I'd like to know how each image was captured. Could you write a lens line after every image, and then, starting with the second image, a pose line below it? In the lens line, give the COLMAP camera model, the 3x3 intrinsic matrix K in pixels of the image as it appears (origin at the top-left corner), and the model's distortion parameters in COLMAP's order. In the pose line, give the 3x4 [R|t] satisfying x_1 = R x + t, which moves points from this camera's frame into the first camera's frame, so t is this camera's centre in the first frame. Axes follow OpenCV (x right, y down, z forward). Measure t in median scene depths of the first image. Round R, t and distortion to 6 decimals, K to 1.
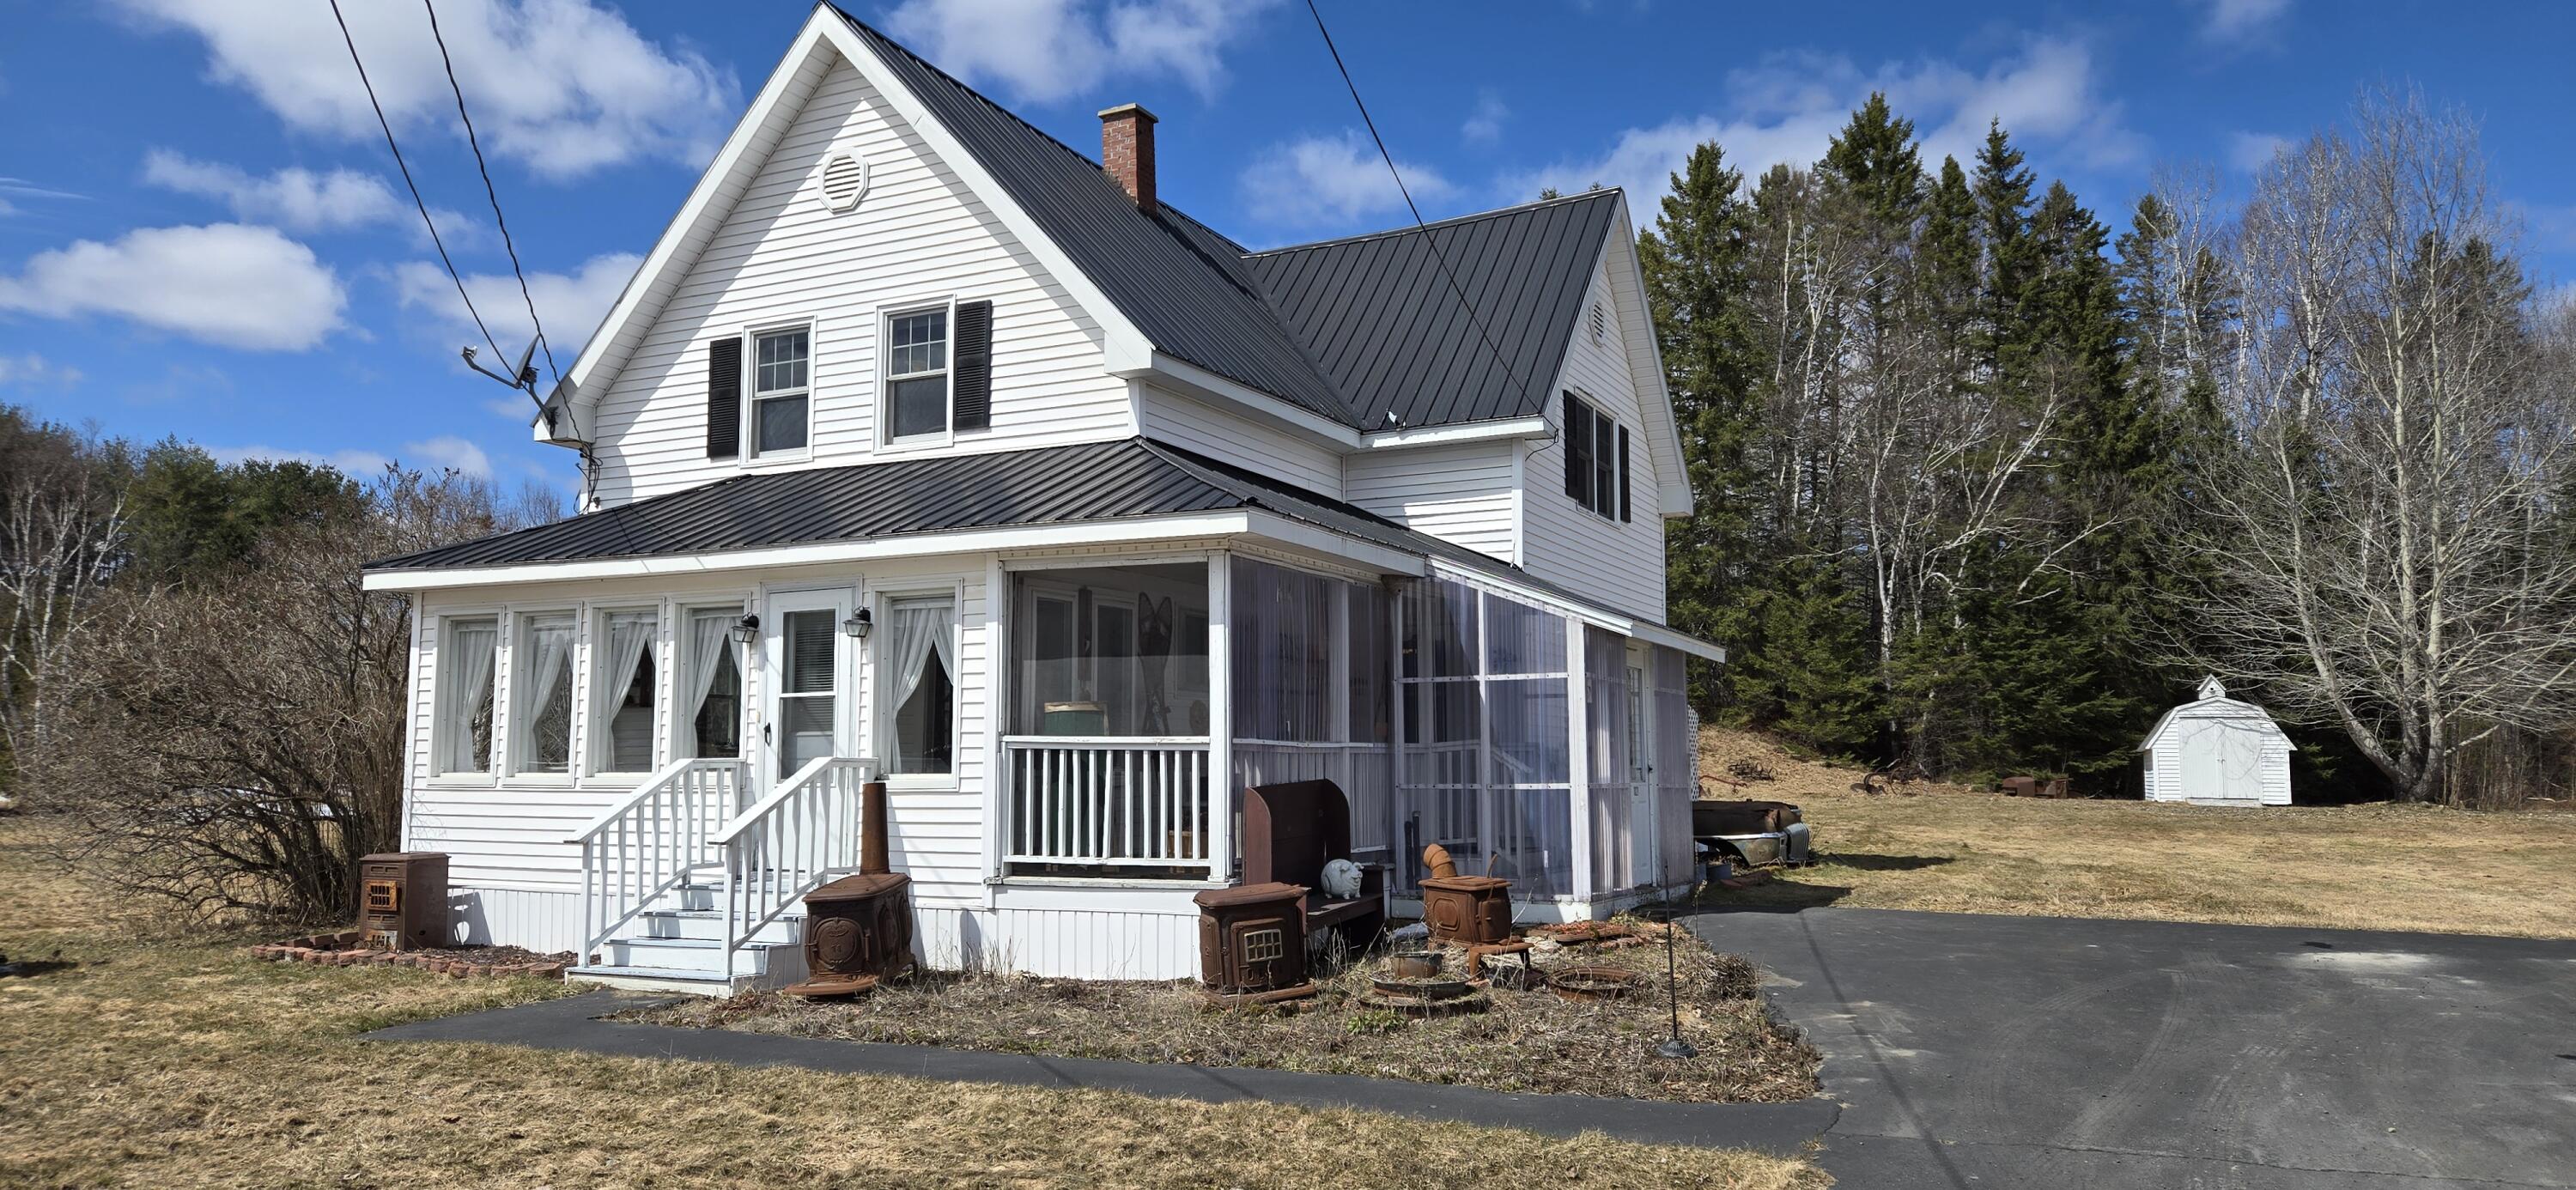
lens RADIAL K [[1683.2, 0, 1248.1], [0, 1683.2, 590.3], [0, 0, 1]] dist [0.078661, -0.060057]
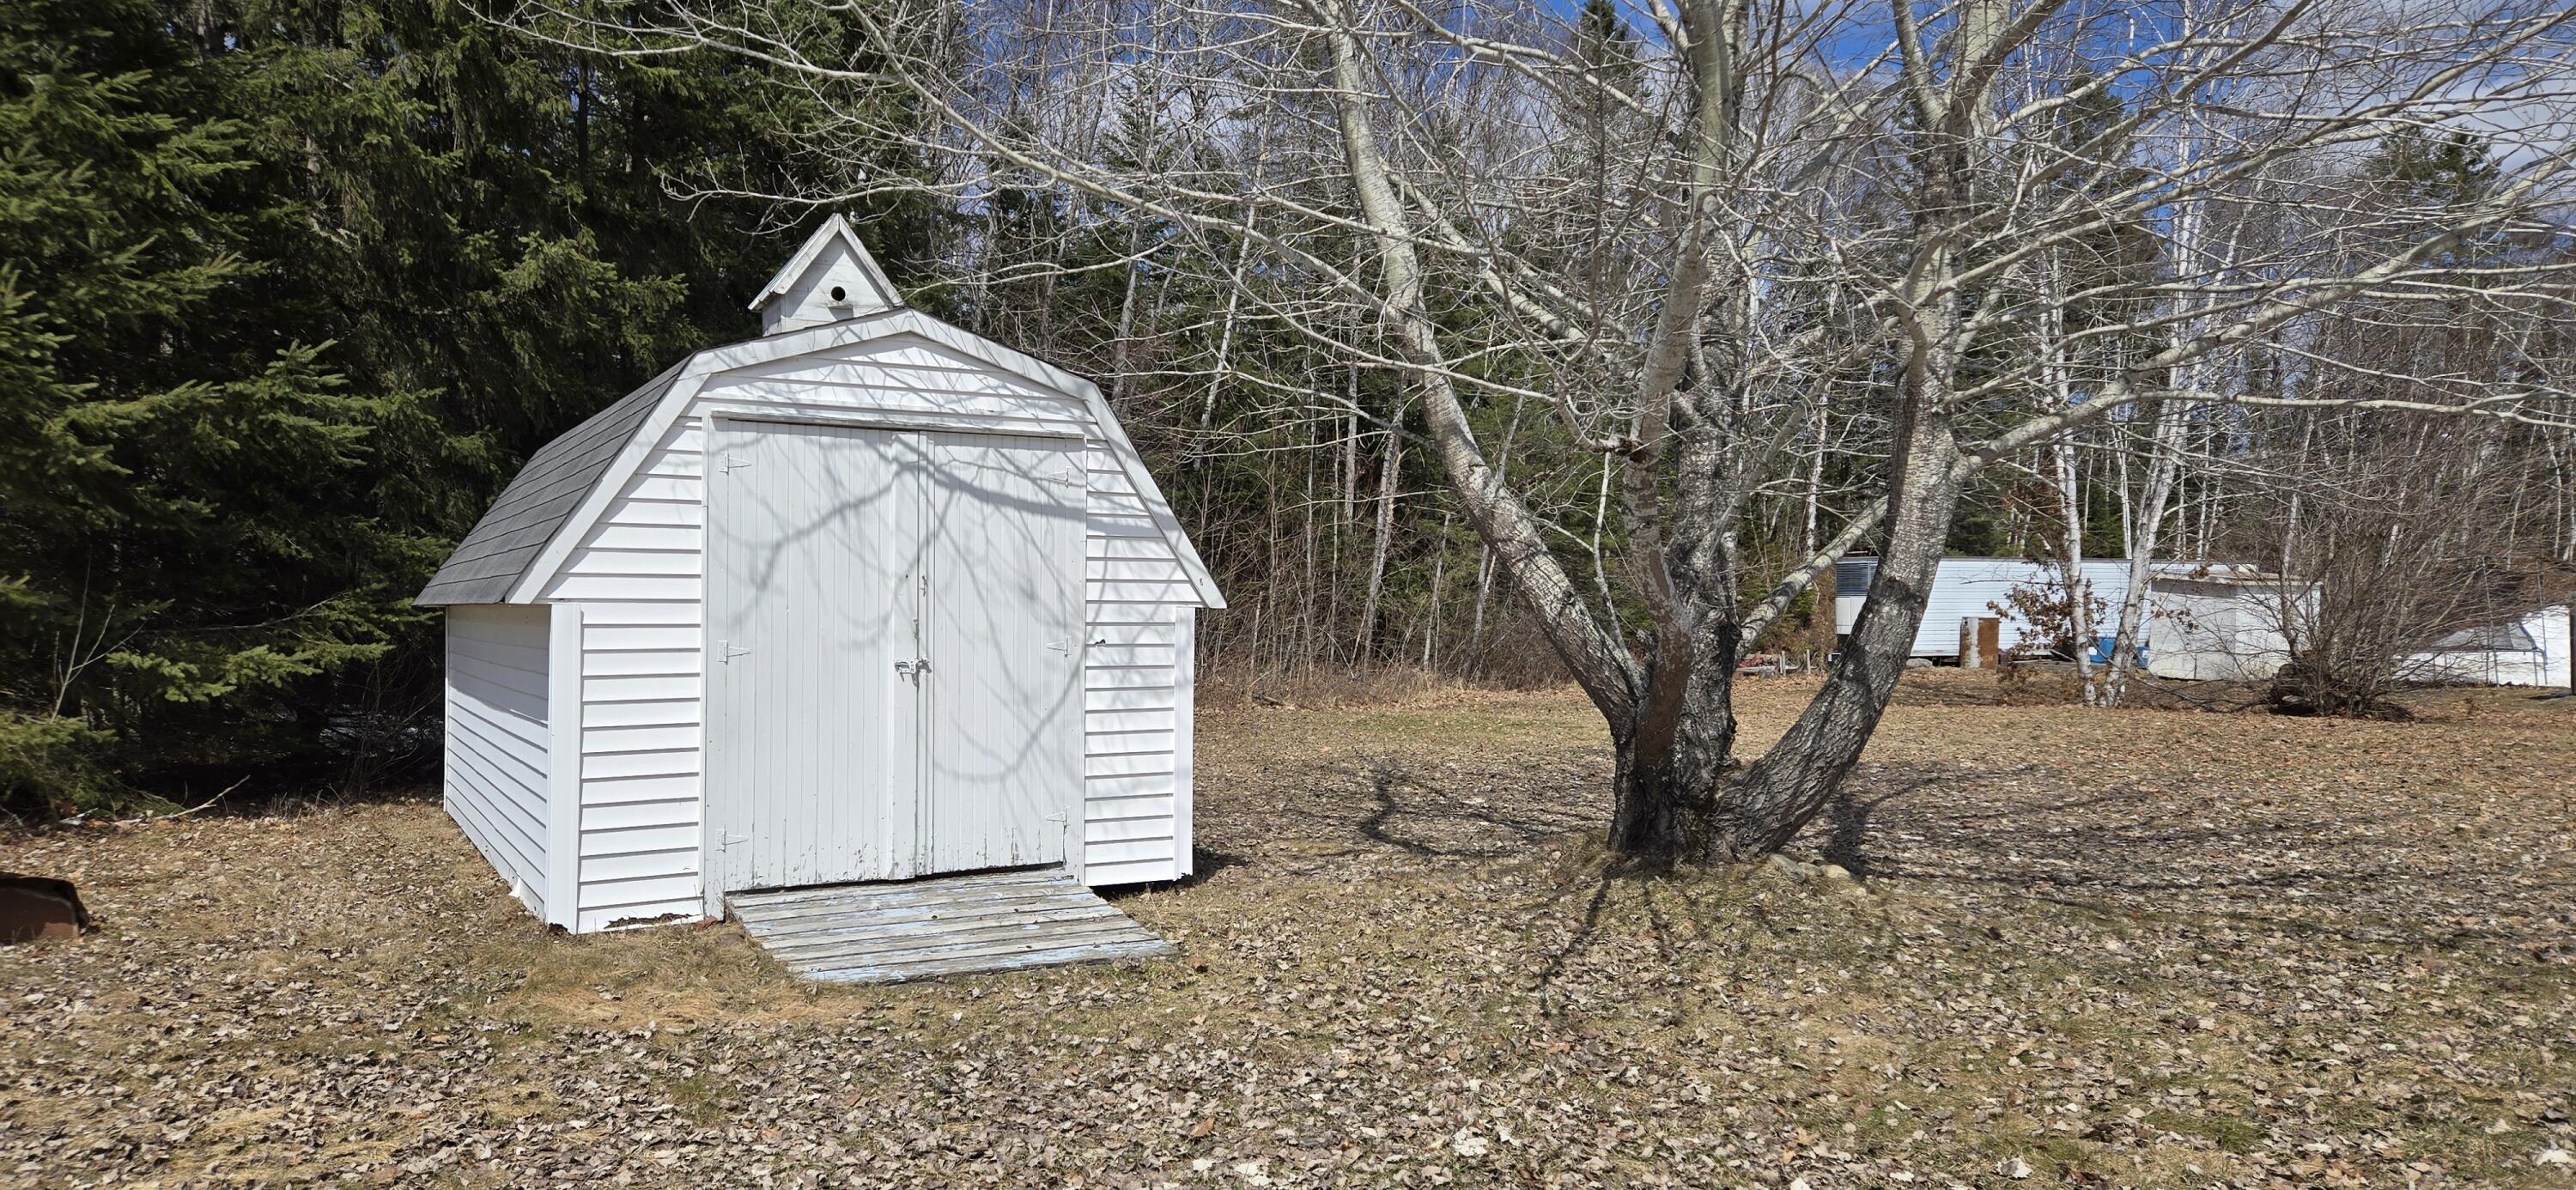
lens RADIAL K [[1683.2, 0, 1248.1], [0, 1683.2, 590.3], [0, 0, 1]] dist [0.078661, -0.060057]
pose [[0.577348, 0.009462, 0.816443, 0.393307], [-0.084610, 0.995243, 0.048298, 0.070786], [-0.812102, -0.096964, 0.575402, 0.773314]]
